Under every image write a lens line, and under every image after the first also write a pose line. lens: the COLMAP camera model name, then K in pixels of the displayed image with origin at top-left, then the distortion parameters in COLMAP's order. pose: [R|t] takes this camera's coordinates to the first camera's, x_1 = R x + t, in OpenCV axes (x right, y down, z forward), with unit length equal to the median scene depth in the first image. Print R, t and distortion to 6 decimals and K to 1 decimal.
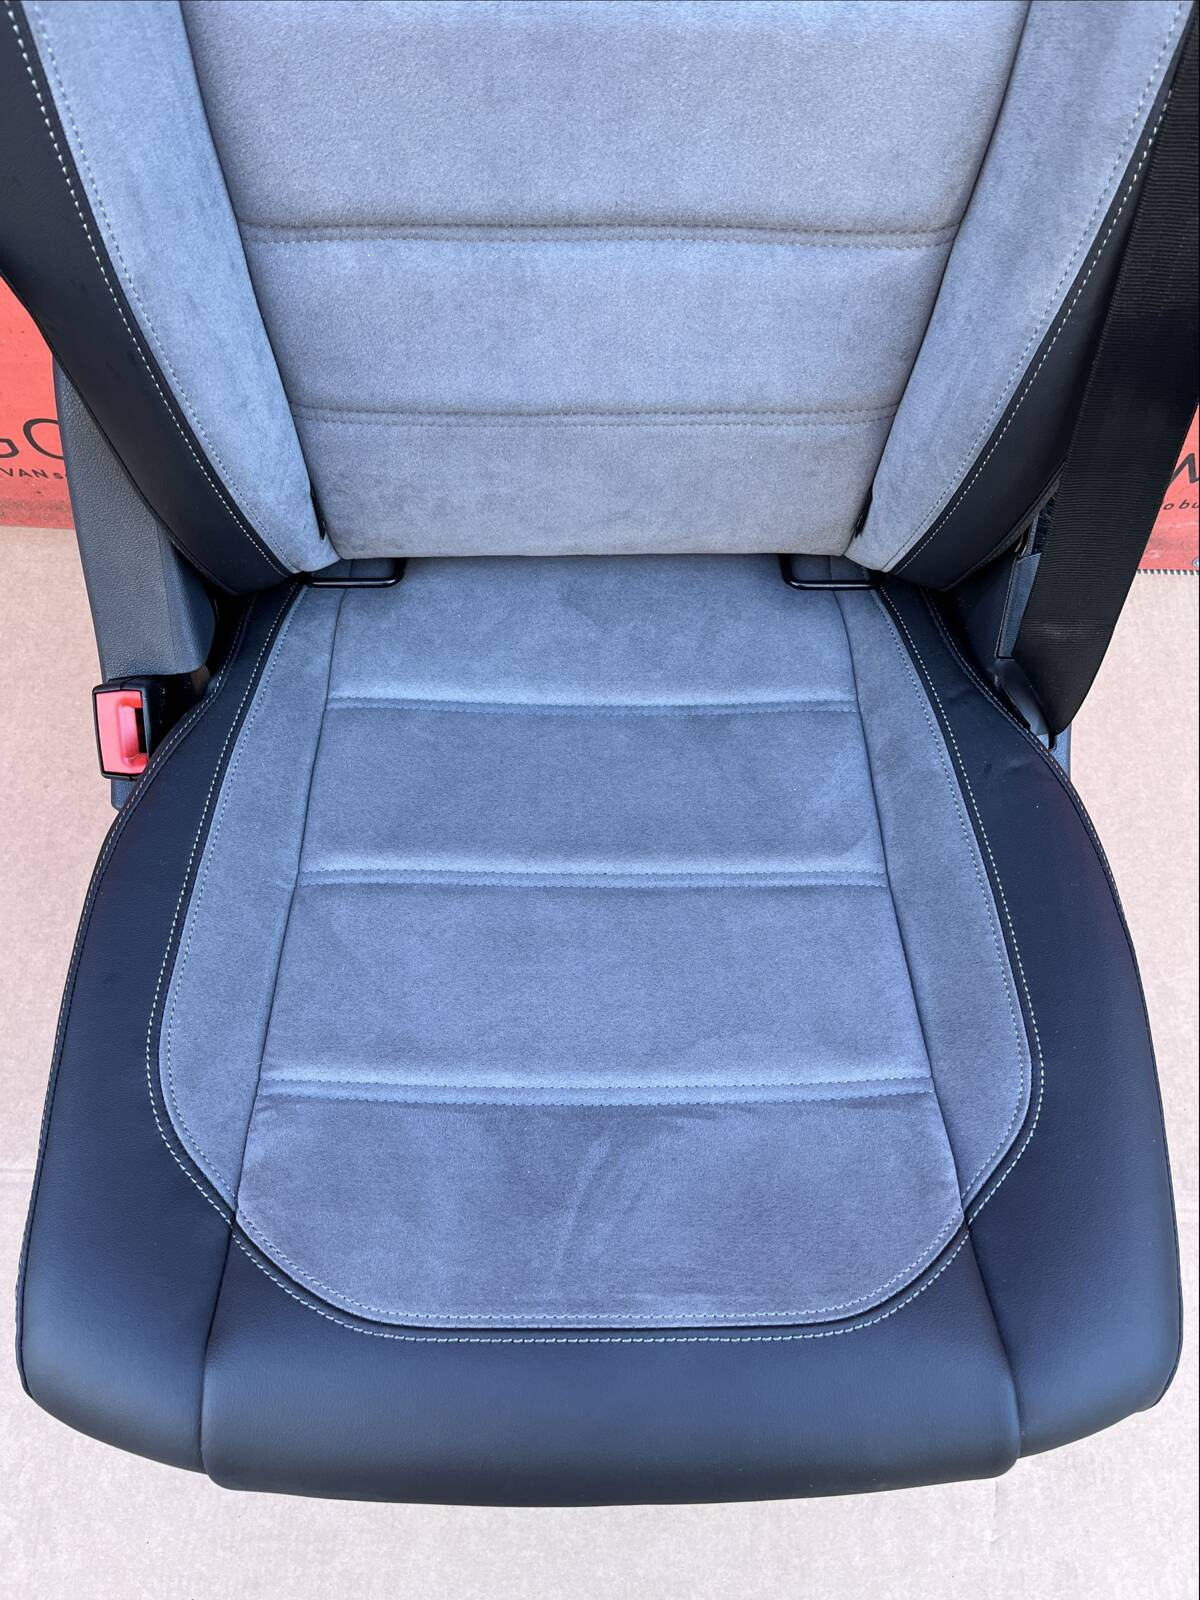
lens RADIAL K [[1216.1, 0, 605.1], [0, 1216.1, 812.0], [0, 0, 1]] dist [0.056860, -0.099259]
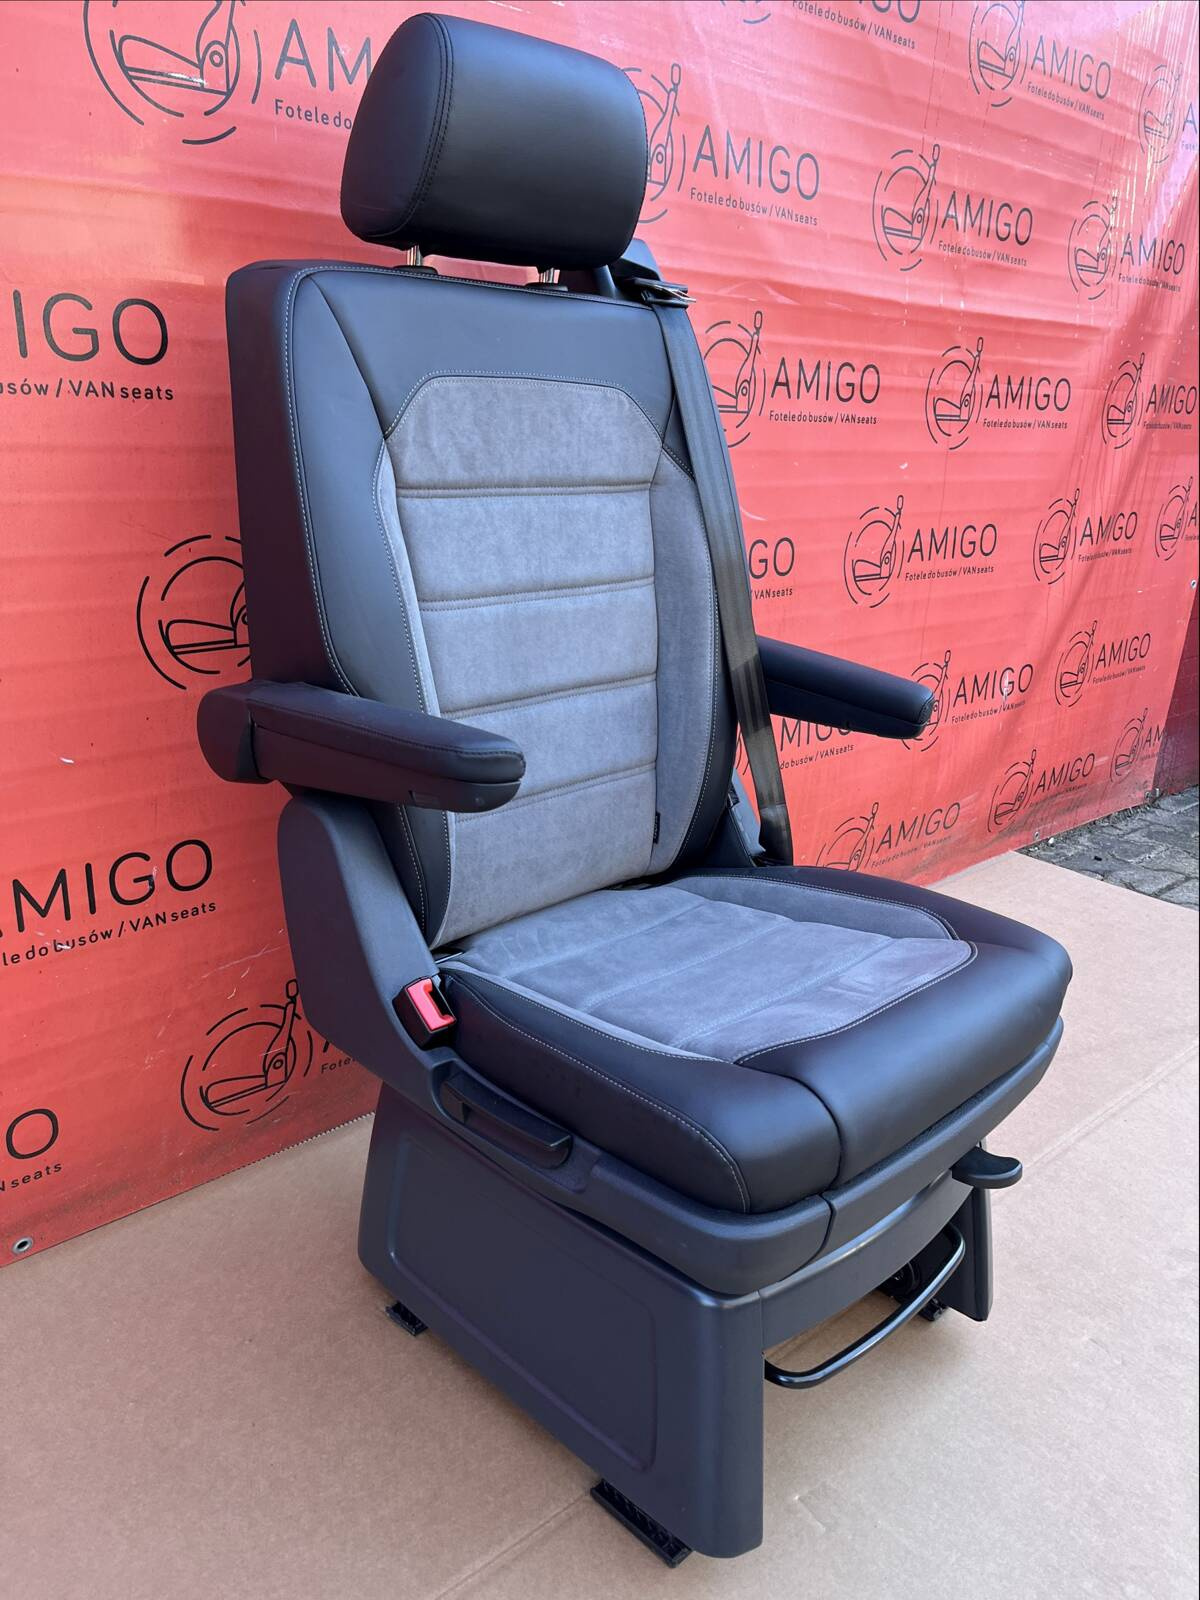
lens RADIAL K [[1216.1, 0, 605.1], [0, 1216.1, 812.0], [0, 0, 1]] dist [0.056860, -0.099259]
pose [[0.721649, -0.220732, 0.656125, -1.163754], [0.621624, 0.623722, -0.473872, 0.639401], [-0.304641, 0.749832, 0.587321, -0.170691]]
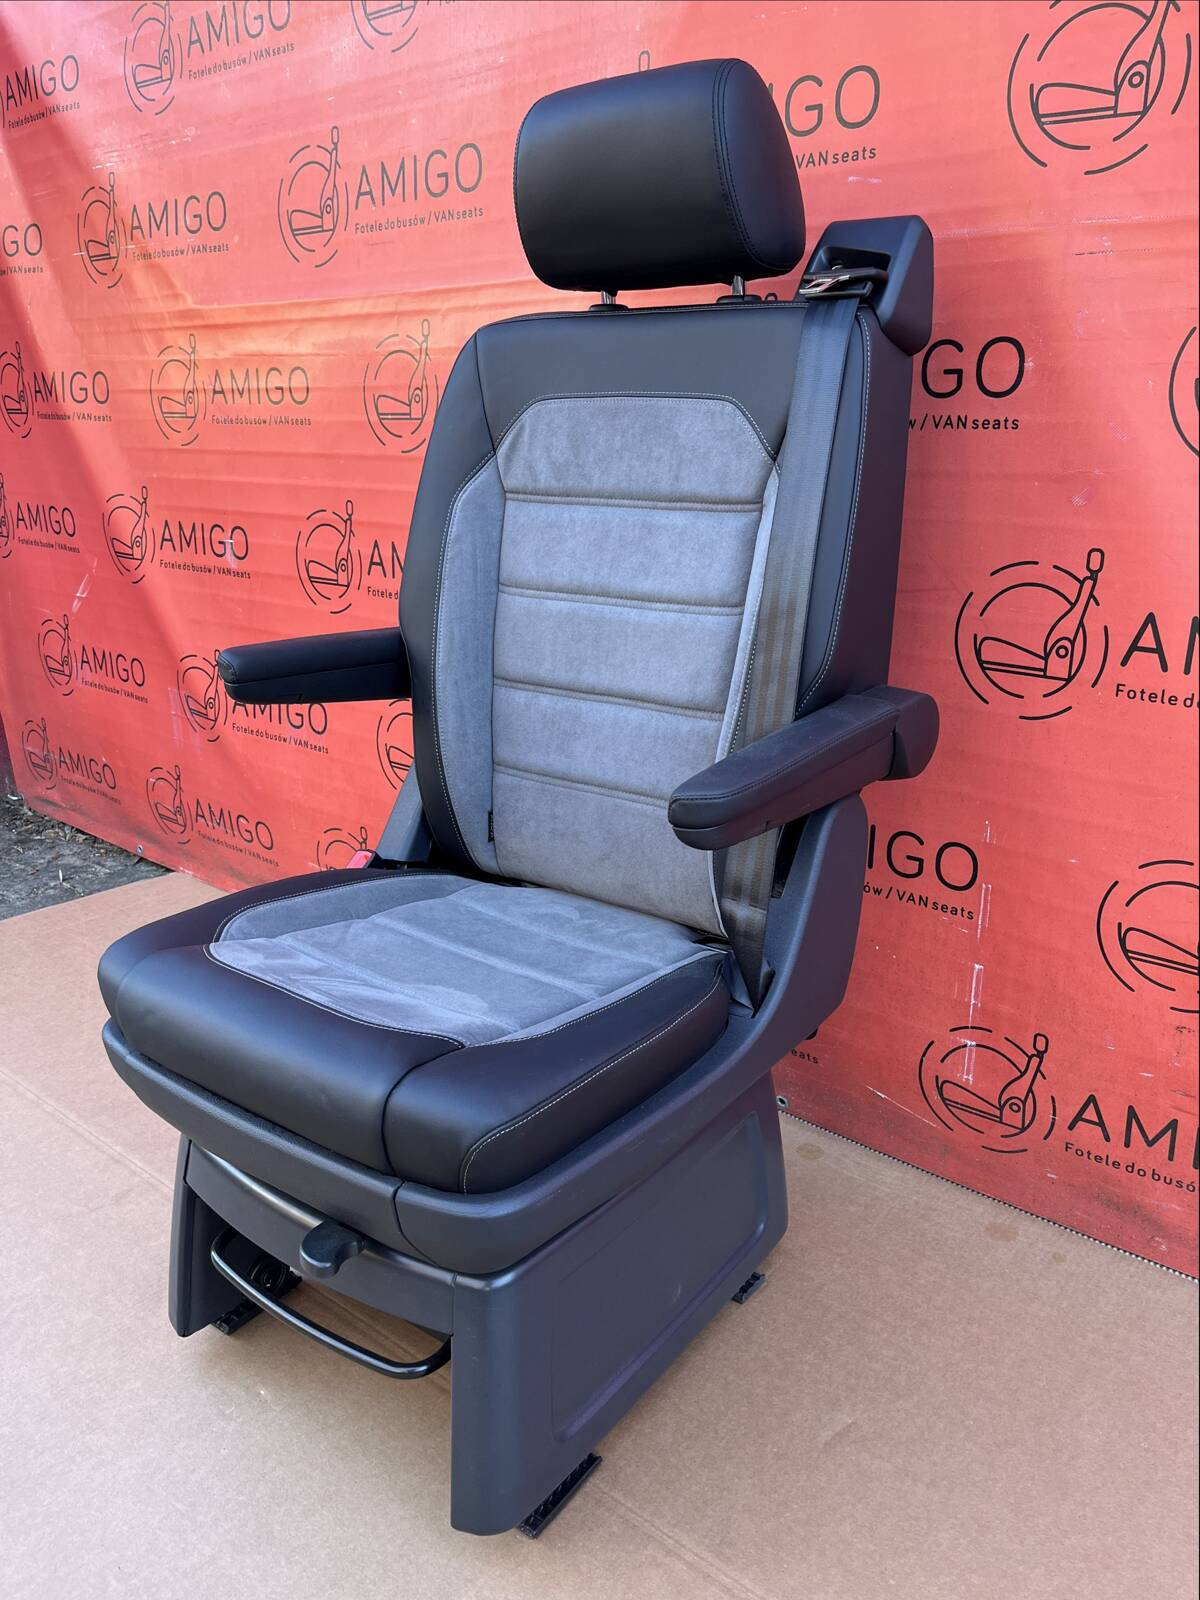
lens RADIAL K [[1200.6, 0, 601.6], [0, 1200.6, 805.0], [0, 0, 1]] dist [0.045405, -0.090588]
pose [[0.787702, 0.159504, -0.595049, 1.123384], [-0.547448, 0.624212, -0.557369, 0.768420], [0.282534, 0.764799, 0.579013, -0.166461]]
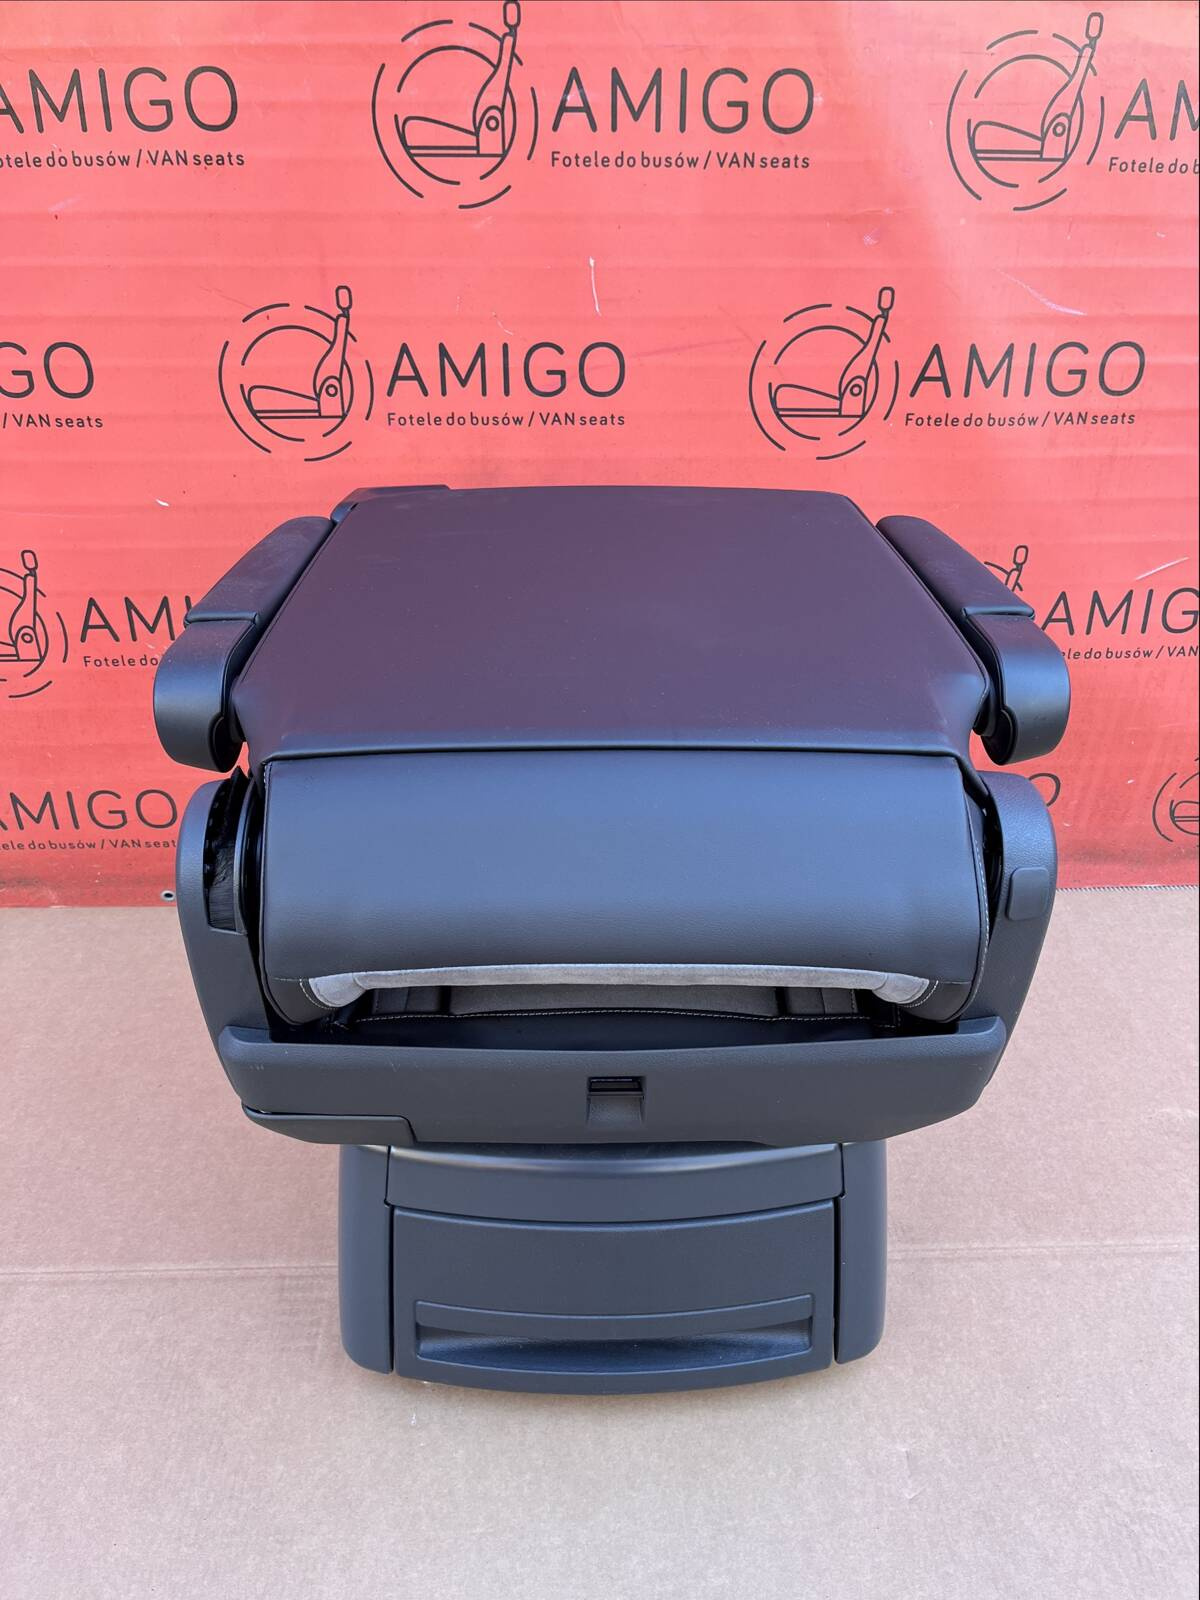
lens RADIAL K [[1216.1, 0, 605.1], [0, 1216.1, 812.0], [0, 0, 1]] dist [0.056860, -0.099259]
pose [[0.997646, -0.051727, 0.045016, 0.041271], [0.068379, 0.799690, -0.596507, 0.948355], [-0.005144, 0.598181, 0.801345, -0.283528]]
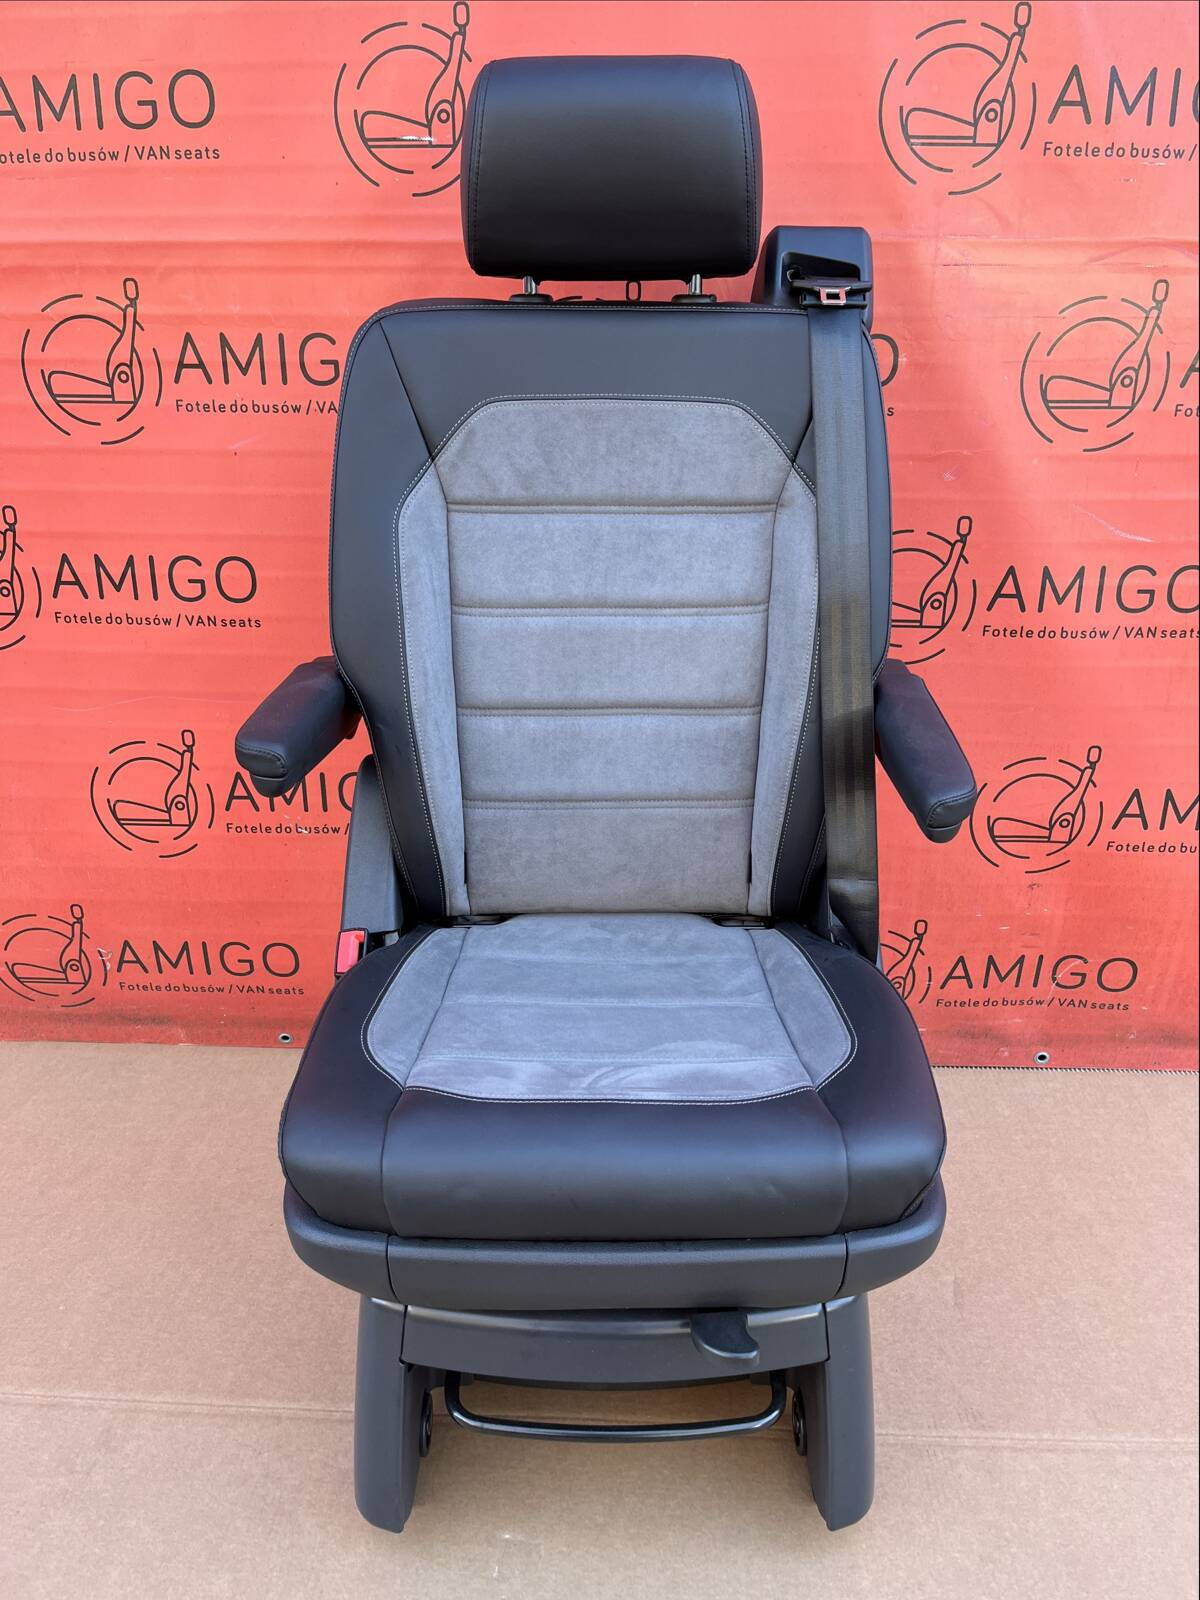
lens RADIAL K [[1209.9, 0, 593.3], [0, 1209.9, 808.7], [0, 0, 1]] dist [0.051208, -0.095425]
pose [[0.999299, -0.017497, -0.033096, 0.032121], [-0.009624, 0.734267, -0.678792, 0.972631], [0.036179, 0.678635, 0.733584, -0.453448]]
